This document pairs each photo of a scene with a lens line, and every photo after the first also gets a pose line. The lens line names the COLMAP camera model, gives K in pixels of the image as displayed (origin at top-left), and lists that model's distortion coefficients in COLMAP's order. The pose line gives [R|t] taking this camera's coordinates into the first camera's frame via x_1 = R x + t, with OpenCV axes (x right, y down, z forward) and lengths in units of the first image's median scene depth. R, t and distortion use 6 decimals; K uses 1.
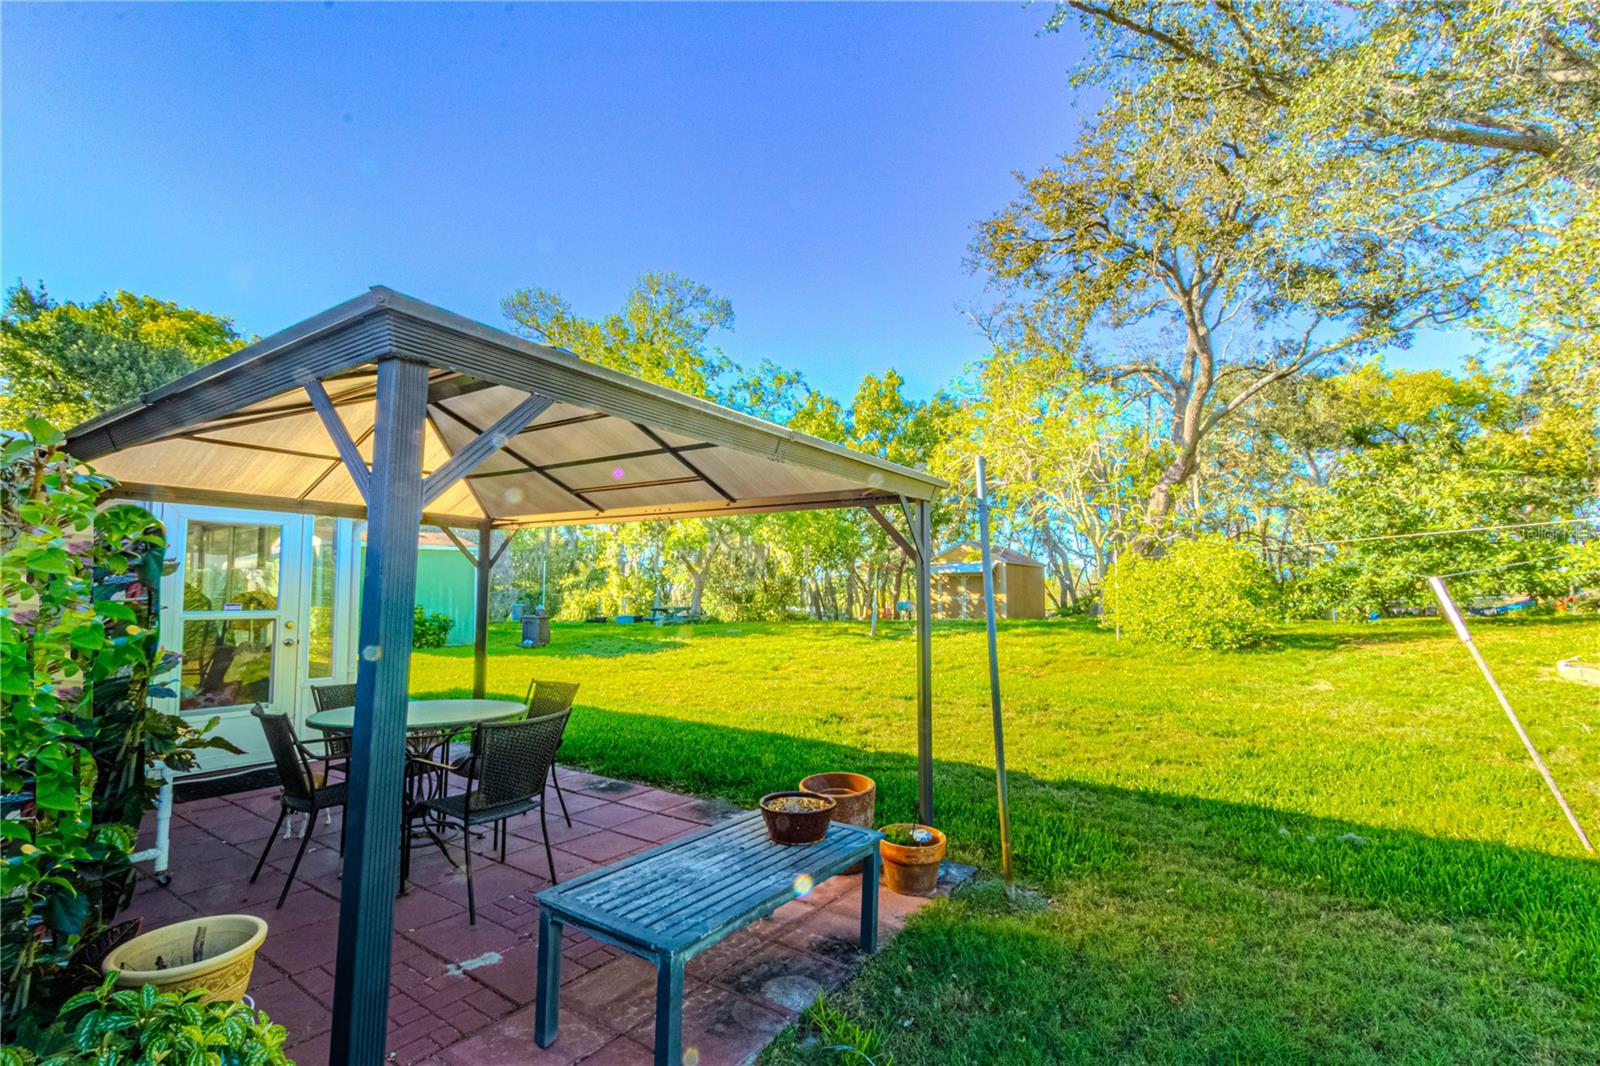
lens RADIAL K [[726.7, 0, 796.8], [0, 726.7, 546.6], [0, 0, 1]] dist [0.003703, -0.000956]
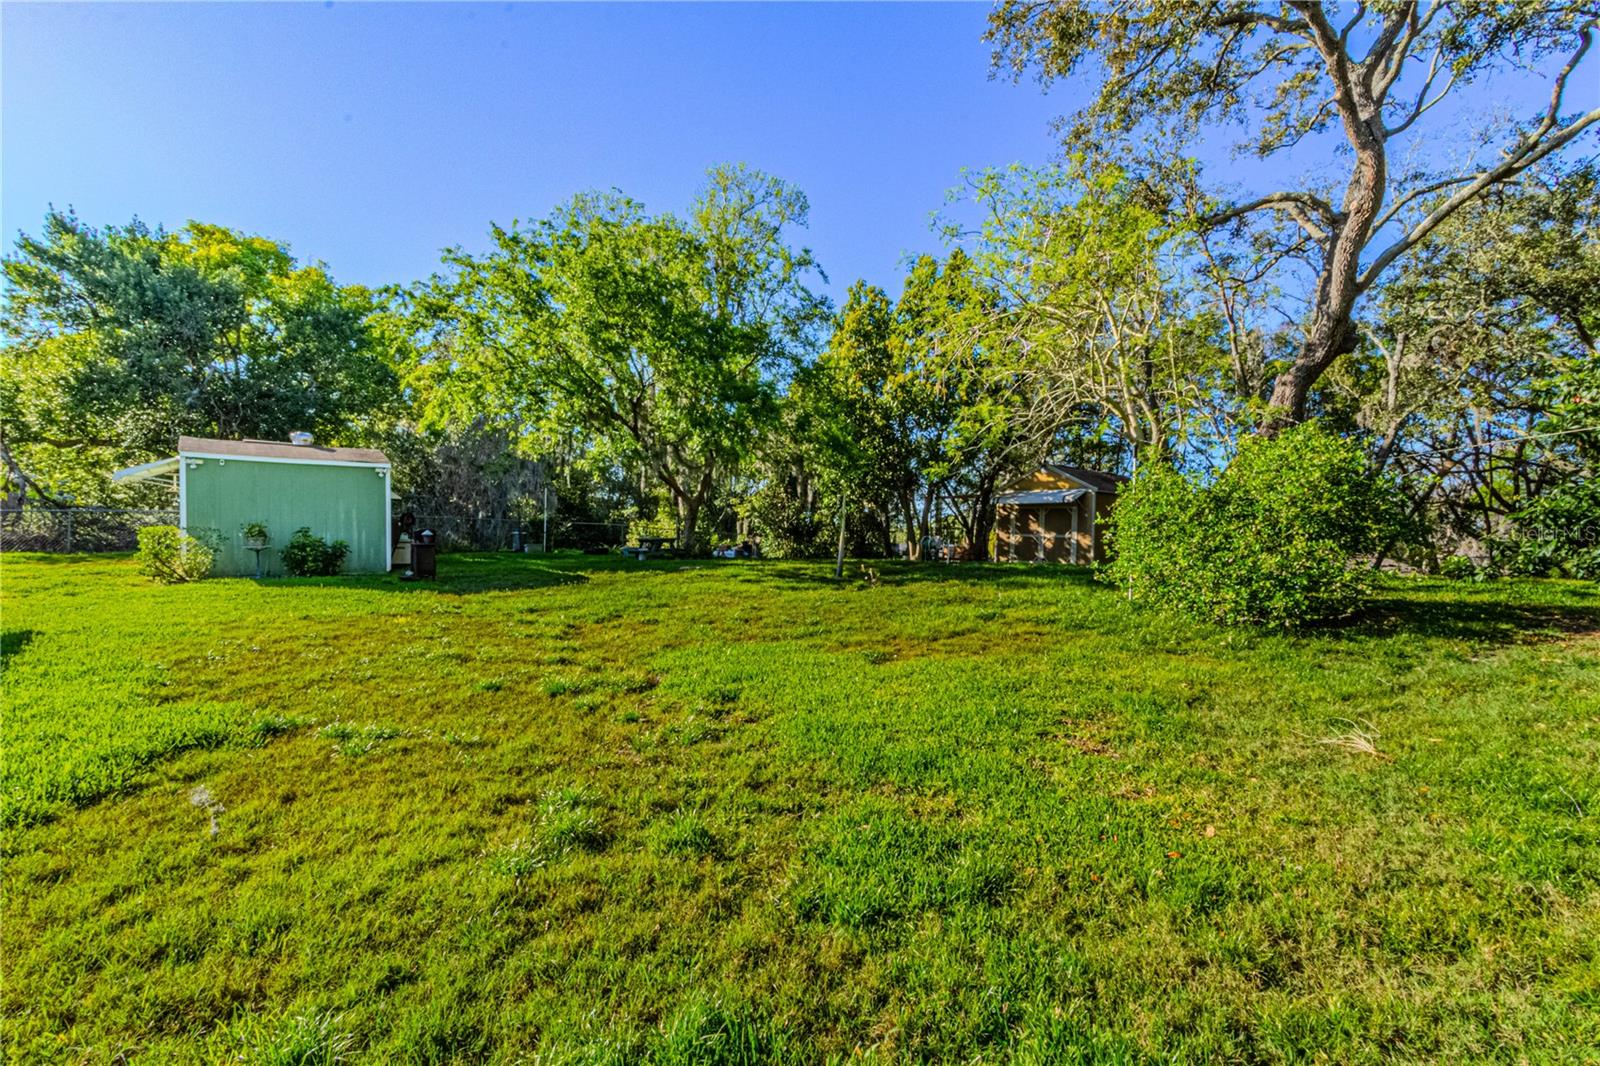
lens RADIAL K [[726.7, 0, 796.8], [0, 726.7, 546.6], [0, 0, 1]] dist [0.003703, -0.000956]
pose [[0.972314, 0.025040, -0.232334, 0.205605], [-0.005376, 0.996376, 0.084887, 0.019839], [0.233618, -0.081288, 0.968925, 0.218114]]
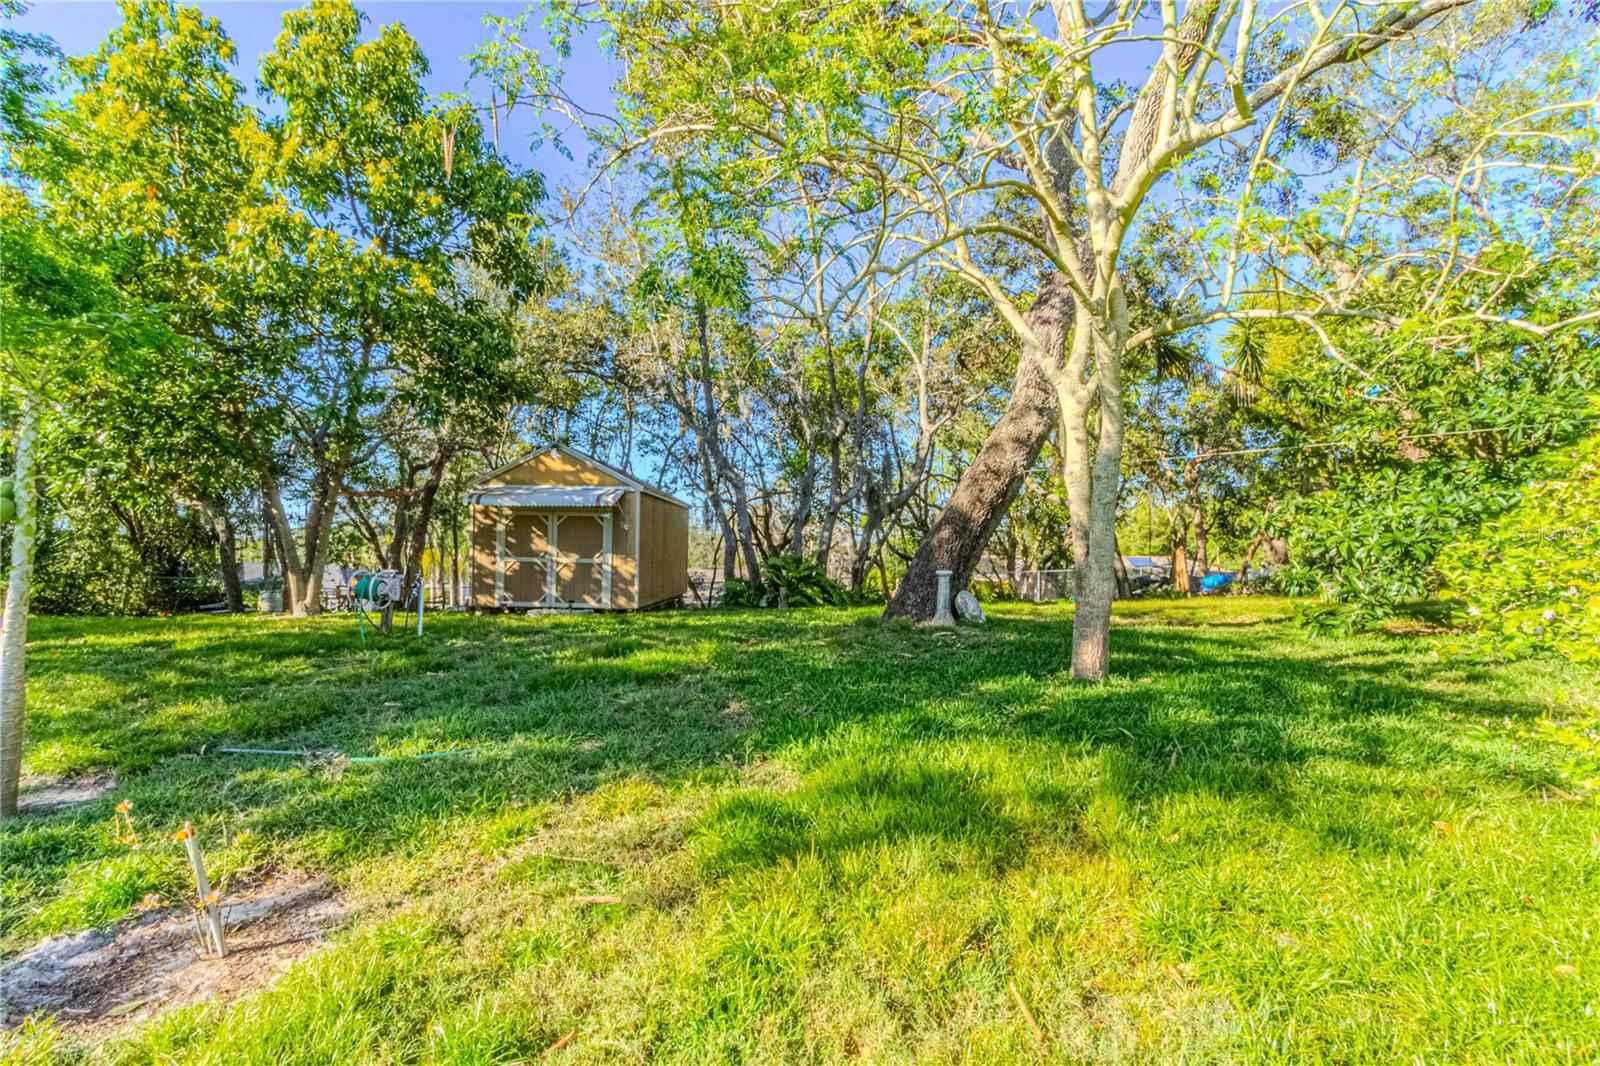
lens RADIAL K [[726.7, 0, 796.8], [0, 726.7, 546.6], [0, 0, 1]] dist [0.003703, -0.000956]
pose [[0.847622, 0.020088, 0.530220, 0.150329], [-0.050552, 0.997795, 0.043010, 0.040225], [-0.528187, -0.063260, 0.846769, 0.636062]]
